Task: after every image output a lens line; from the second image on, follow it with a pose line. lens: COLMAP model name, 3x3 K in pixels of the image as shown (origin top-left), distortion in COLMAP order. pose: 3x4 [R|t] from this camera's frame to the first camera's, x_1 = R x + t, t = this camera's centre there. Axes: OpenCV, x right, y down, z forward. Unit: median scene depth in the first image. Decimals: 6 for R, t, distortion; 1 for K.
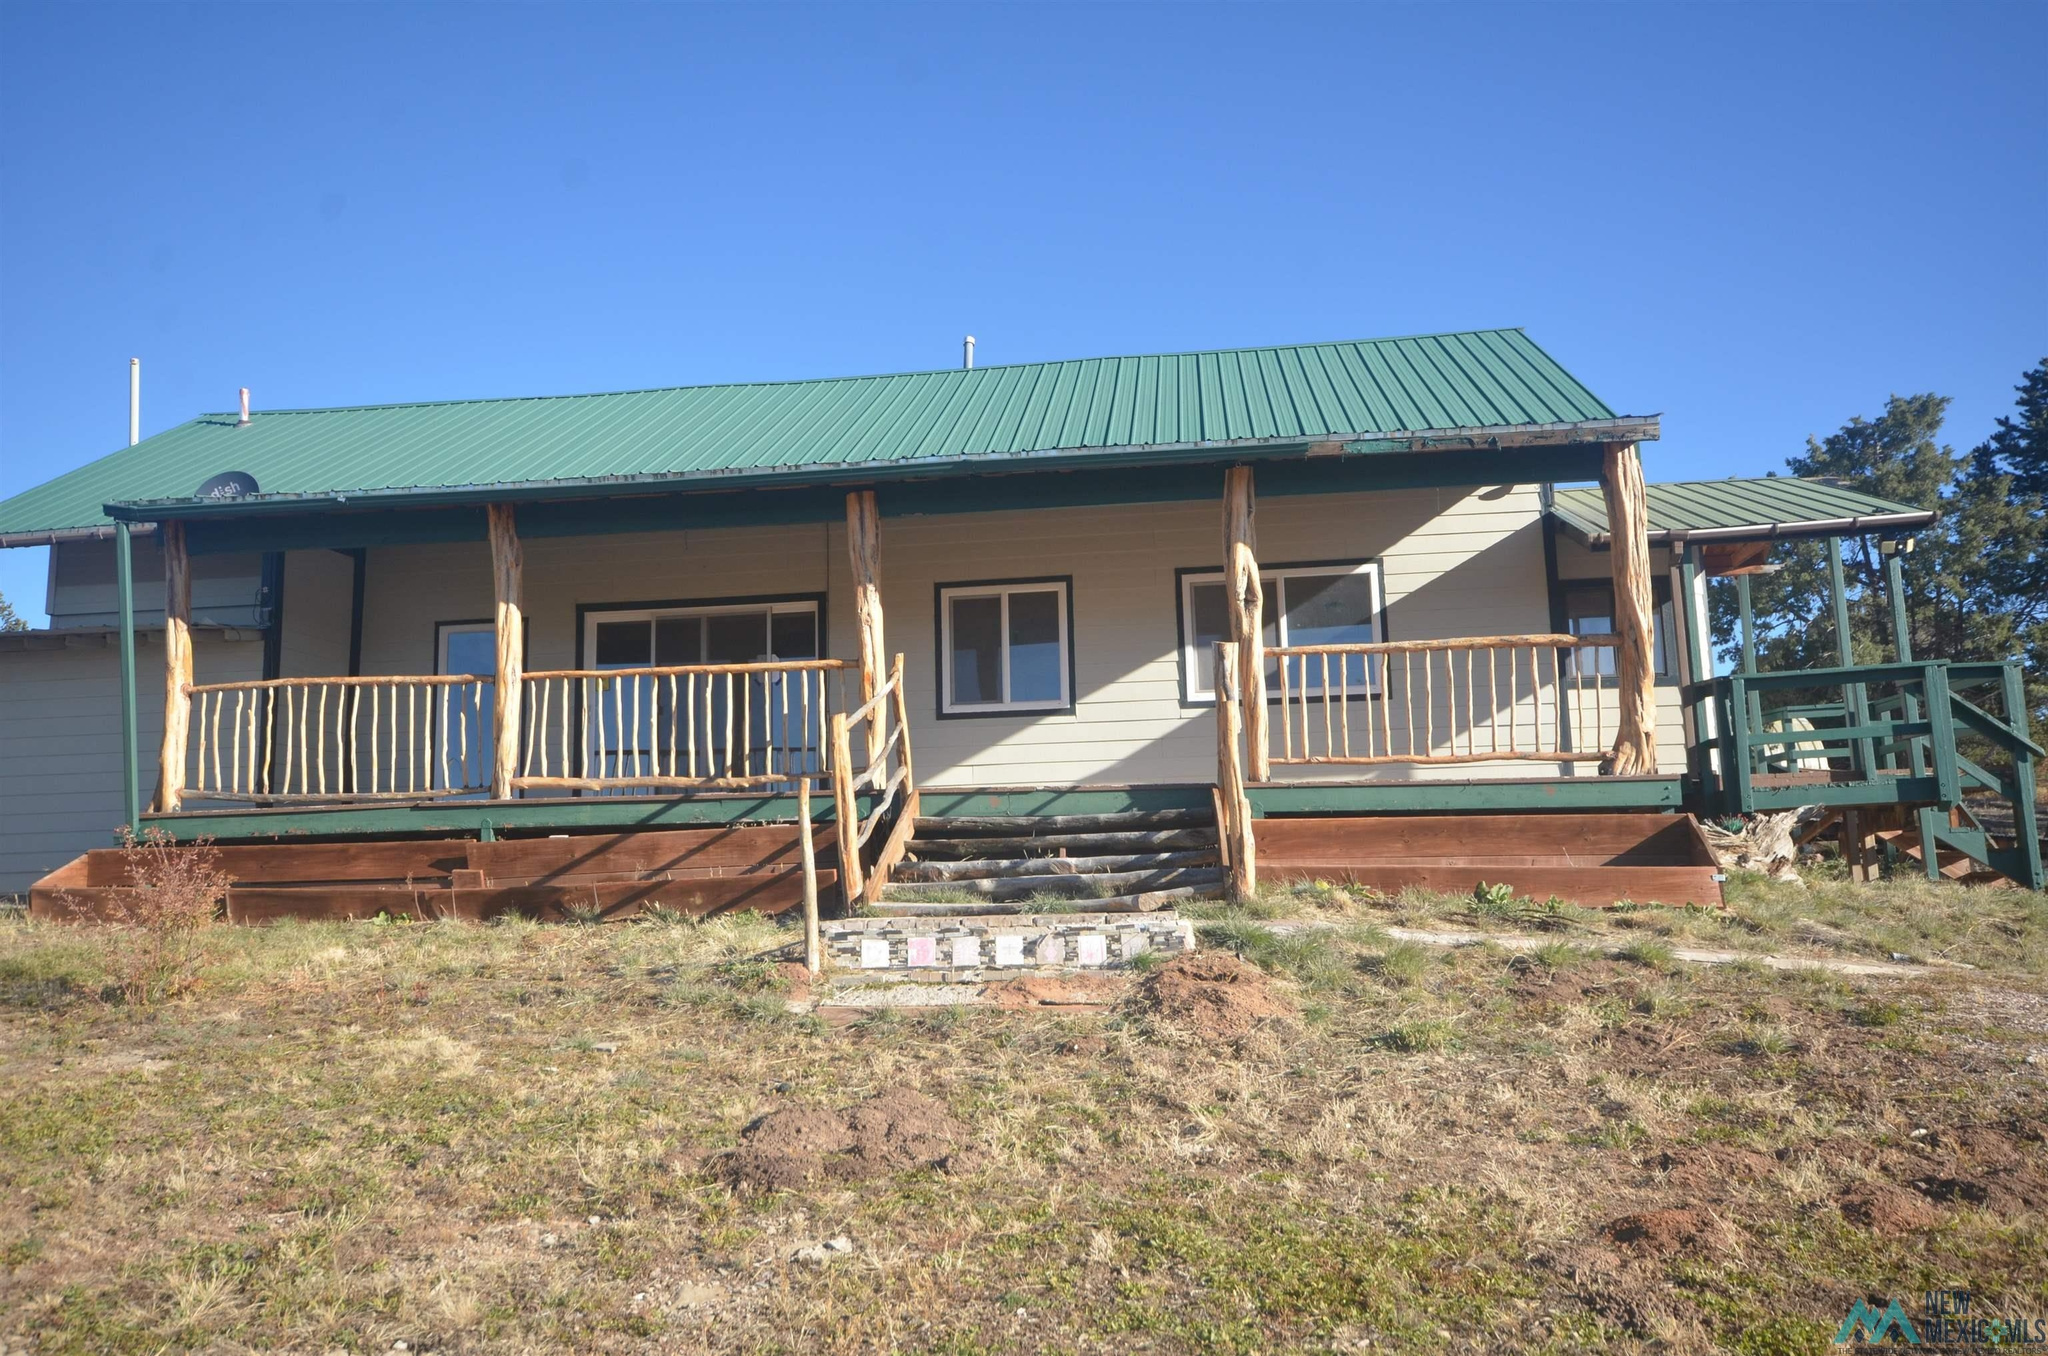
lens RADIAL K [[1563.3, 0, 1016.6], [0, 1563.3, 676.5], [0, 0, 1]] dist [0.009109, 0.007947]
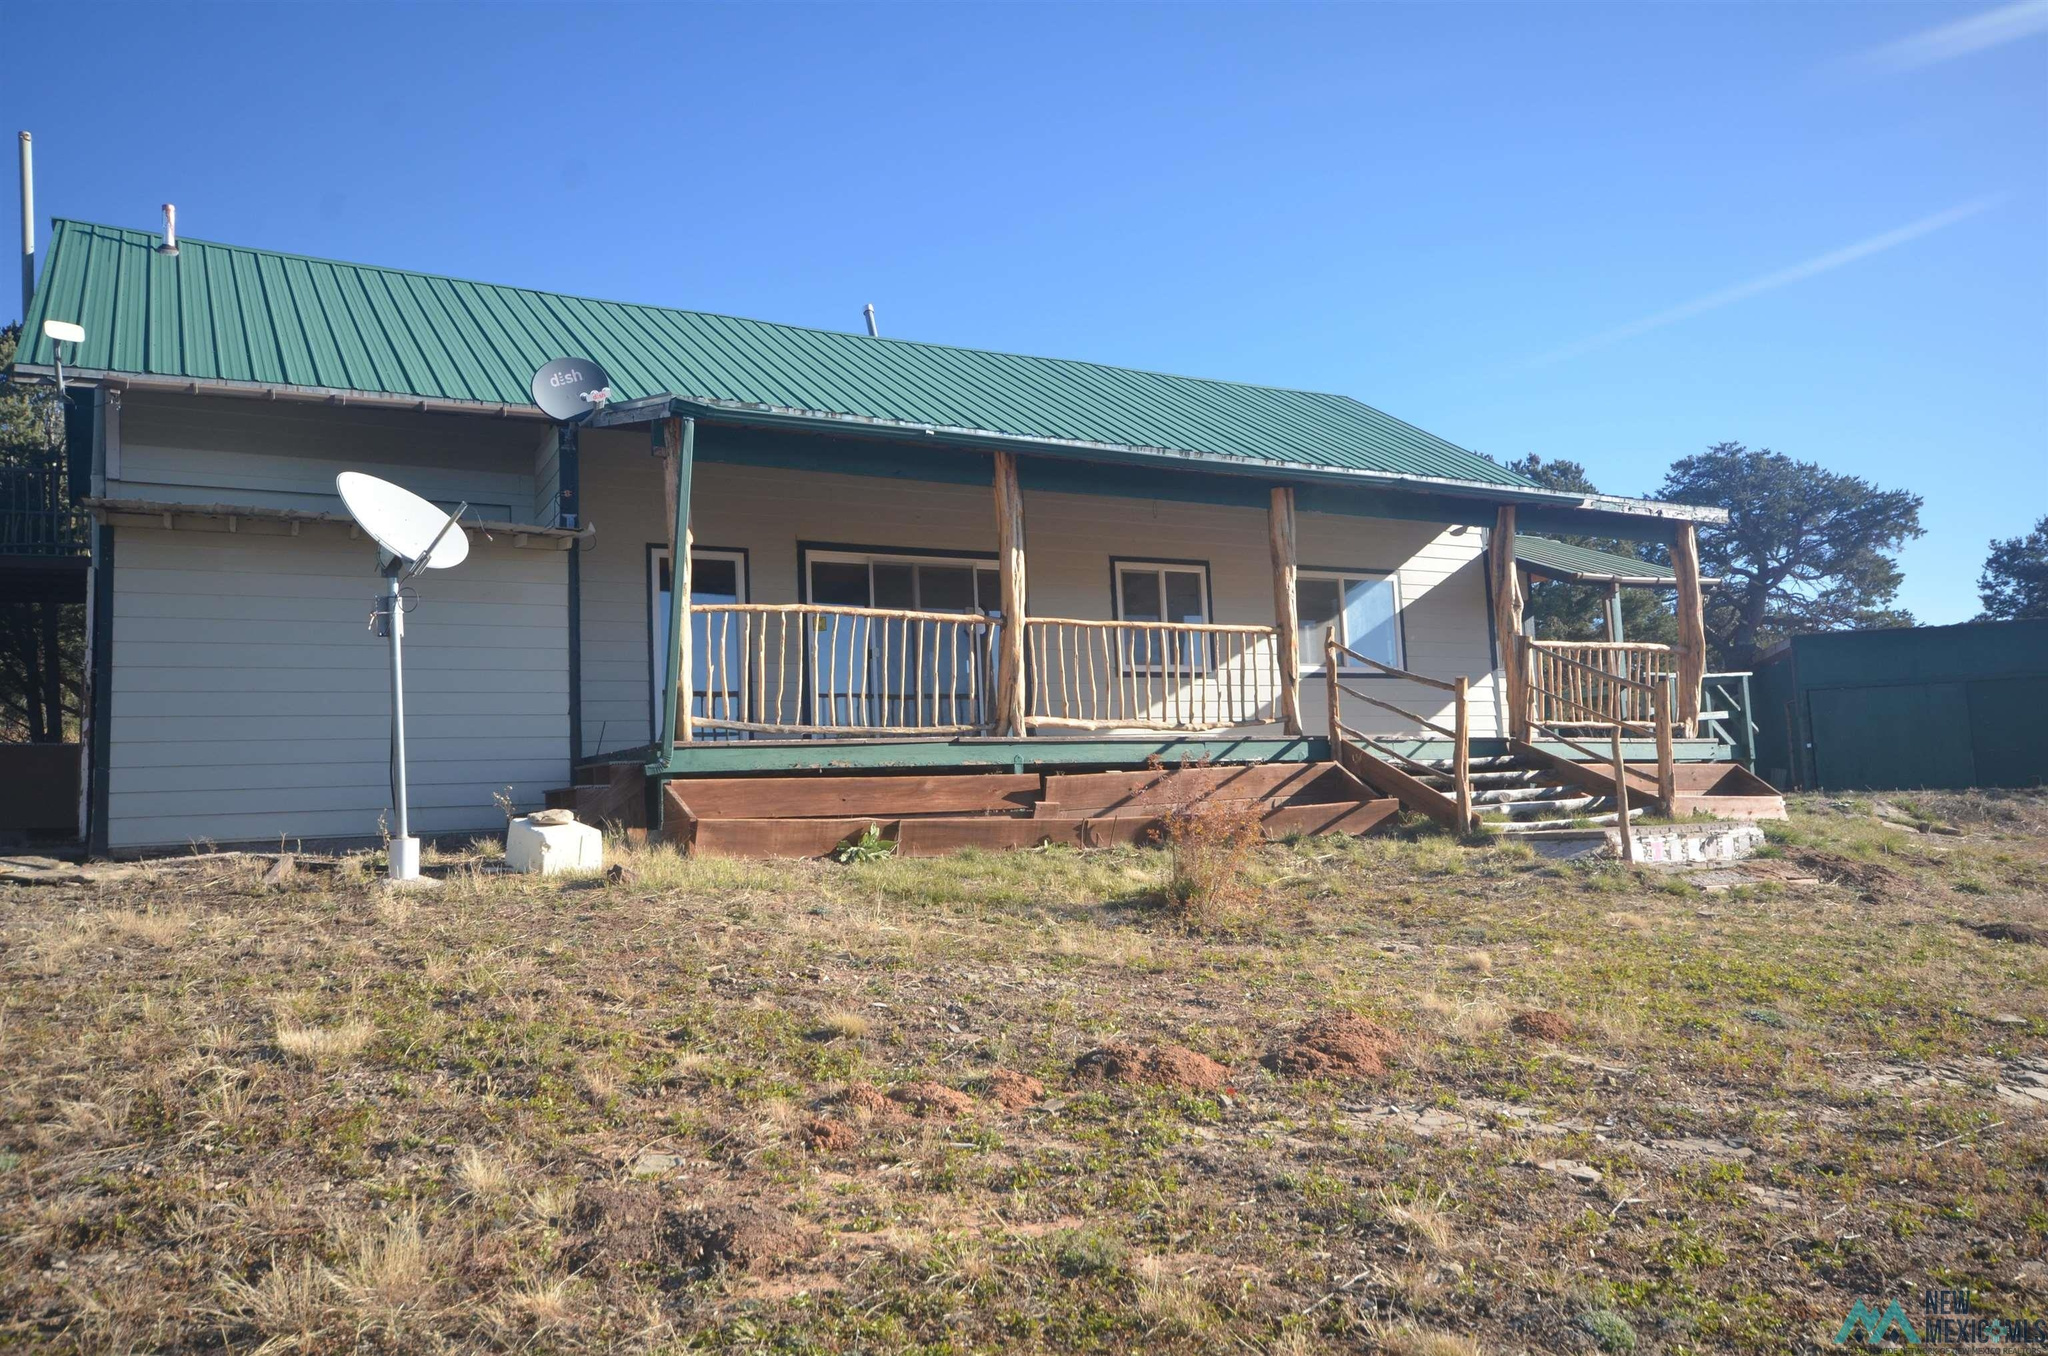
lens RADIAL K [[1563.3, 0, 1014.7], [0, 1563.3, 683.1], [0, 0, 1]] dist [0.009109, 0.007947]
pose [[0.786956, 0.046844, 0.615228, -0.826912], [-0.058175, 0.998305, -0.001598, 0.038810], [-0.614260, -0.034533, 0.788348, 0.163238]]
